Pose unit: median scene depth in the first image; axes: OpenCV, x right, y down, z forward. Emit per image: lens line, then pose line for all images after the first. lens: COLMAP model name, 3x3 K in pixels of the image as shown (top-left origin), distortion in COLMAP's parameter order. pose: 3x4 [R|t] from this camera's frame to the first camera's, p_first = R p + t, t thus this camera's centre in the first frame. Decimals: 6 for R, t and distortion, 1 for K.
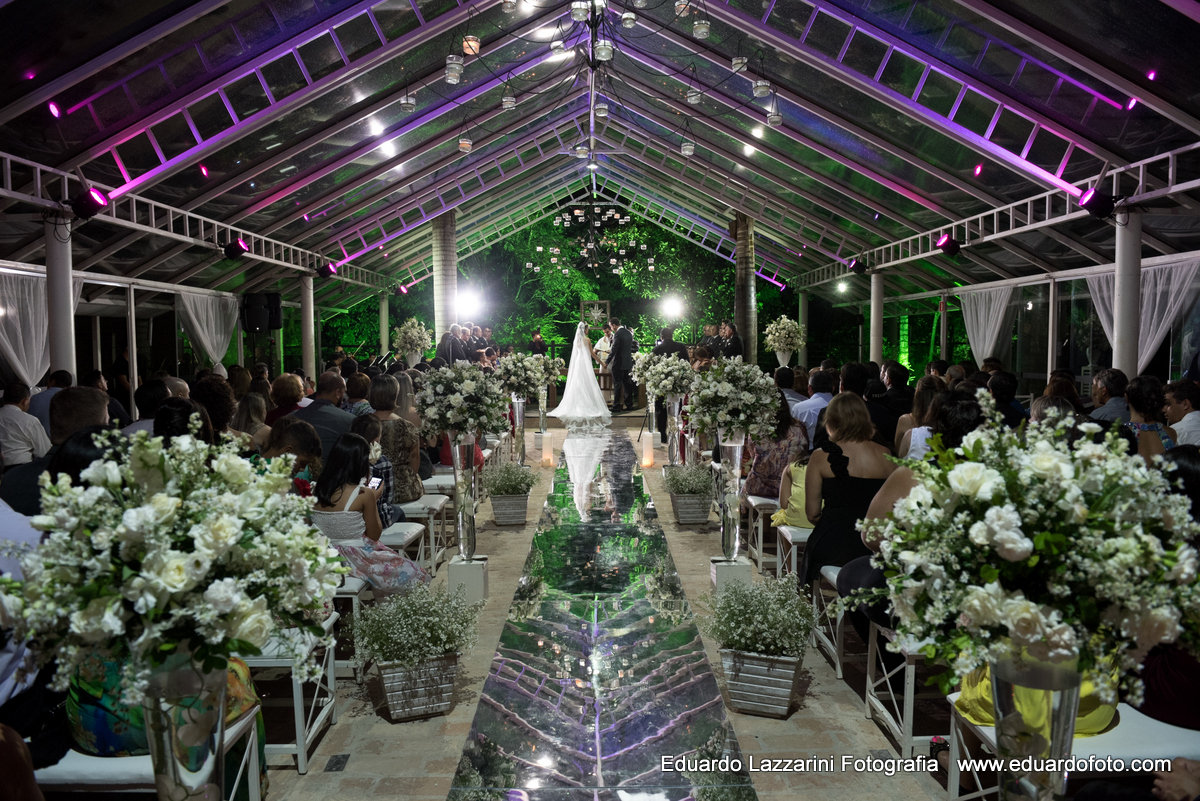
lens RADIAL K [[899.1, 0, 600.0], [0, 899.1, 400.5], [0, 0, 1]] dist [-0.032011, -0.003608]
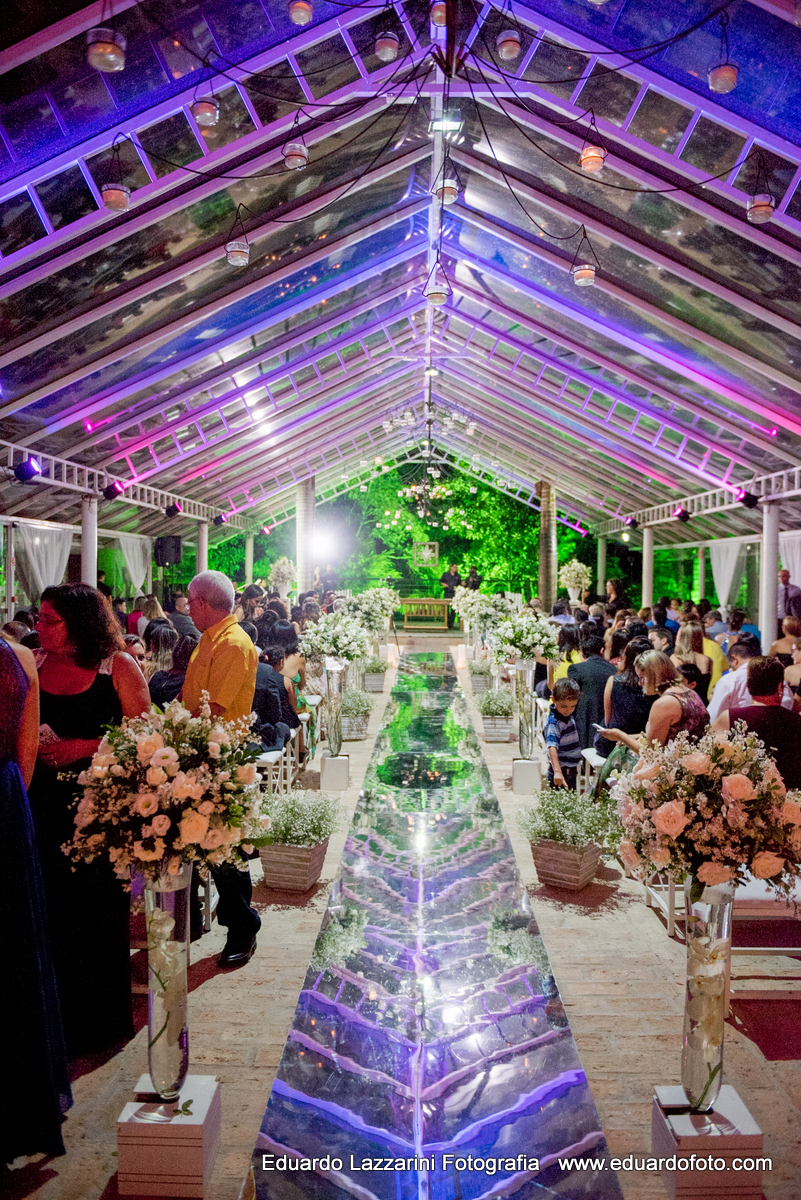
lens RADIAL K [[899.1, 0, 400.5], [0, 899.1, 600.0], [0, 0, 1]] dist [-0.032011, -0.003608]
pose [[0.999349, 0.017612, -0.031488, -0.000466], [-0.018677, 0.999252, -0.033859, 0.009545], [0.030869, 0.034425, 0.998930, -0.277067]]
